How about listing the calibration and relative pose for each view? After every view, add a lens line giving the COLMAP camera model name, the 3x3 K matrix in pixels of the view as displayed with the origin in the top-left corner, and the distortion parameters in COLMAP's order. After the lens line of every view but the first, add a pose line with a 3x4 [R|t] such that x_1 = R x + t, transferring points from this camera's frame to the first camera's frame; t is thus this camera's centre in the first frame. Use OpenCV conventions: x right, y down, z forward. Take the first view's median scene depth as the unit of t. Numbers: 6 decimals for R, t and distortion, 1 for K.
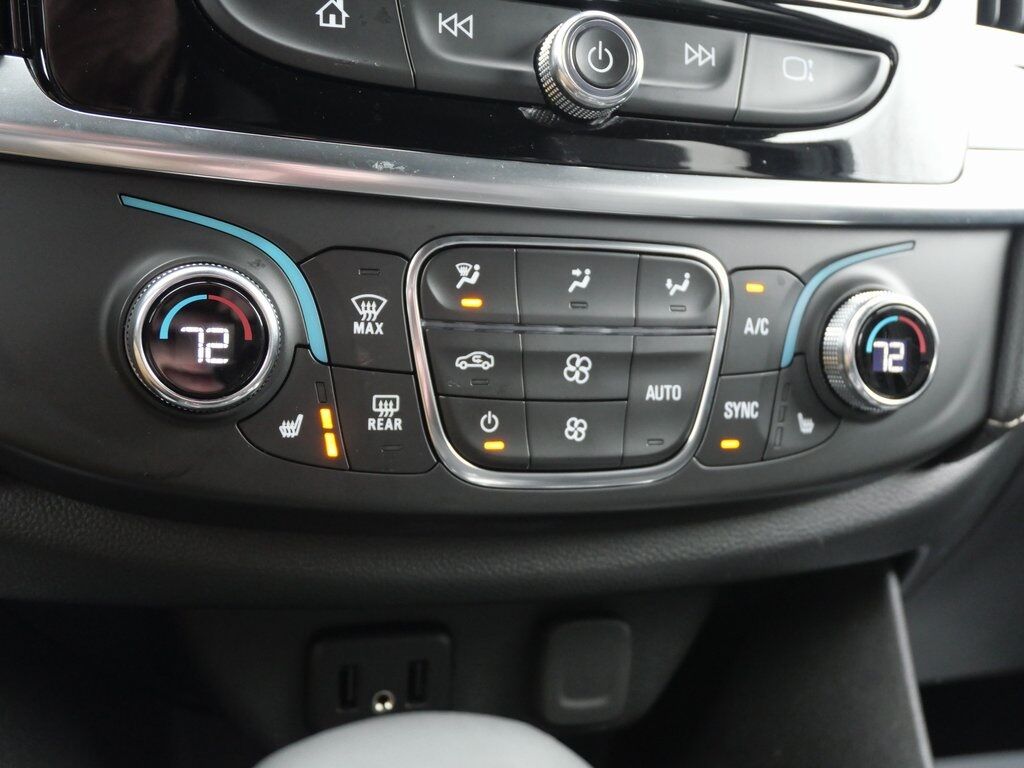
lens RADIAL K [[1069.4, 0, 512.2], [0, 1069.4, 382.8], [0, 0, 1]] dist [-0.011211, 0.000000]
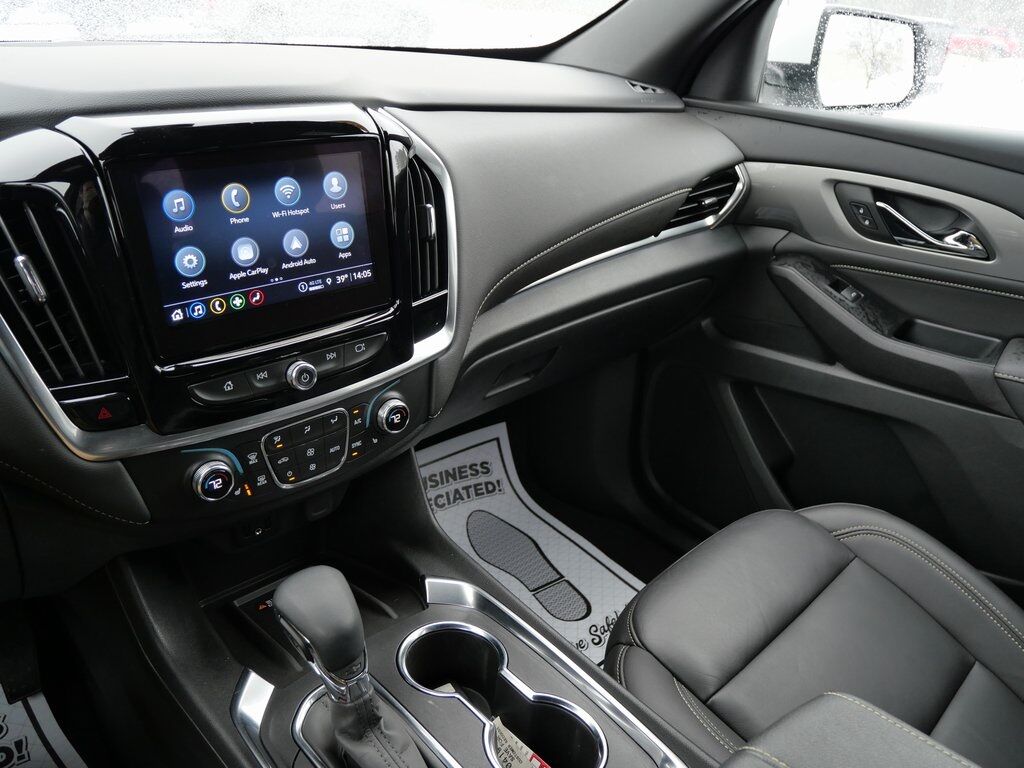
lens RADIAL K [[750.2, 0, 514.9], [0, 750.2, 388.4], [0, 0, 1]] dist [-0.064778, 0.020821]
pose [[0.913033, -0.190828, 0.360492, -0.182711], [0.054834, 0.933211, 0.355120, -1.106421], [-0.404182, -0.304469, 0.862517, -1.432557]]
